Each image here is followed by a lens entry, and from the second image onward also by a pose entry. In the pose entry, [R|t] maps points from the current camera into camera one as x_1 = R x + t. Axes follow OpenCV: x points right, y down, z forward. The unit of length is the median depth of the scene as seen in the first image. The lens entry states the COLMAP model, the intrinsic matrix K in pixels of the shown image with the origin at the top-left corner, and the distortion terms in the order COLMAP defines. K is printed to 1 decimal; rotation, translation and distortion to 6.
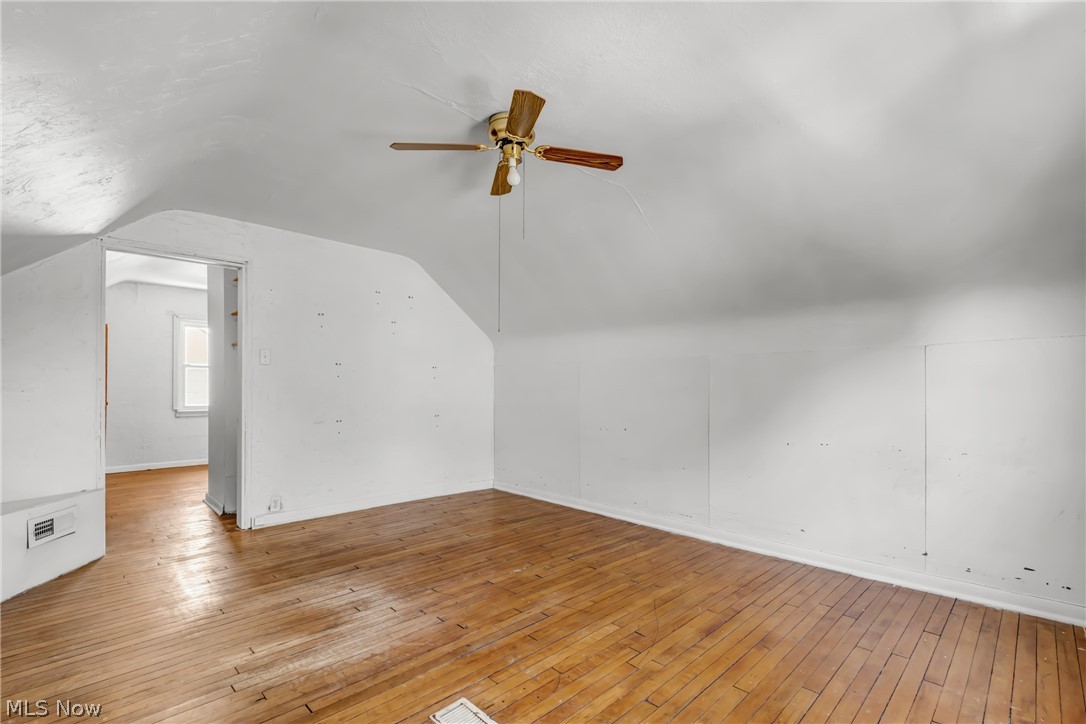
lens RADIAL K [[487.7, 0, 549.2], [0, 487.7, 379.3], [0, 0, 1]] dist [0.008926, -0.007230]
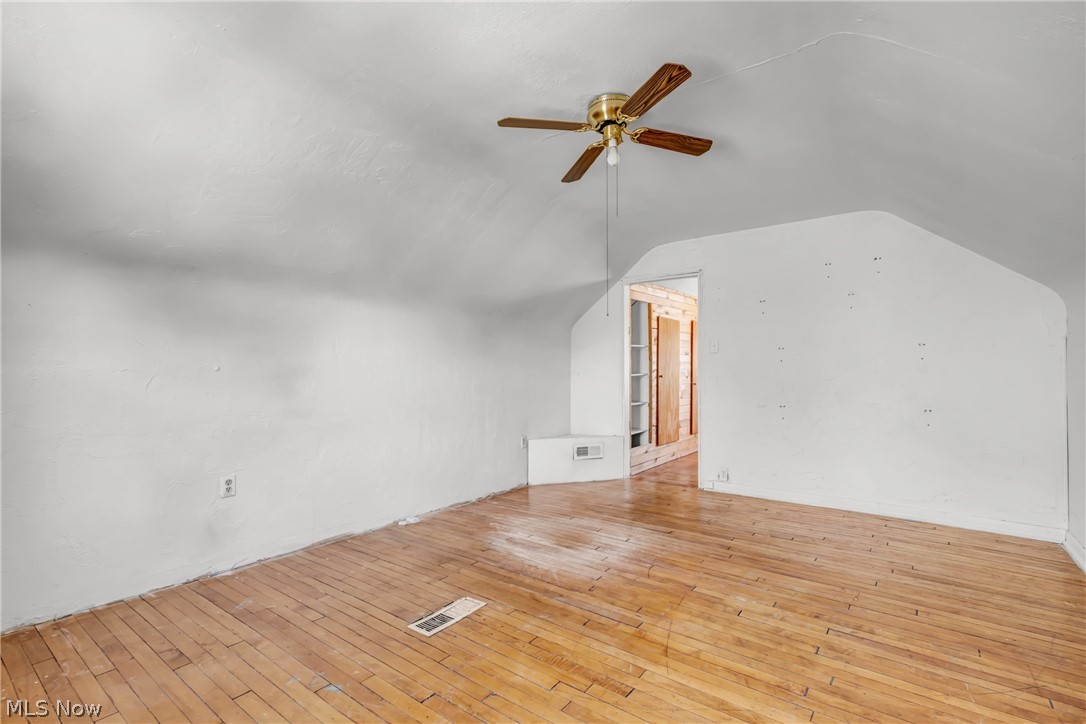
lens RADIAL K [[487.7, 0, 549.2], [0, 487.7, 379.3], [0, 0, 1]] dist [0.008926, -0.007230]
pose [[0.154585, 0.009447, -0.987934, 0.721227], [0.017641, 0.999768, 0.012321, 0.014939], [0.987822, -0.019333, 0.154382, 0.602263]]
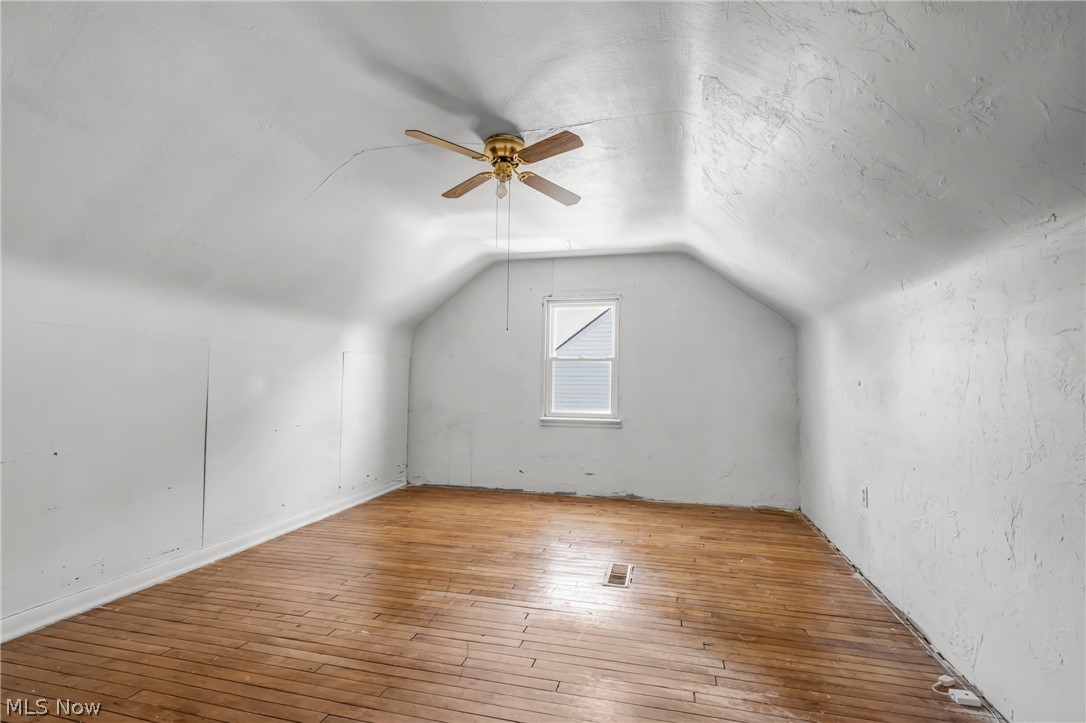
lens RADIAL K [[509.7, 0, 545.4], [0, 509.7, 369.3], [0, 0, 1]] dist [0.003120, 0.000221]
pose [[-0.515678, 0.010096, 0.856723, -0.909141], [-0.030479, 0.999081, -0.030119, 0.016483], [-0.856240, -0.041644, -0.514897, 1.248040]]
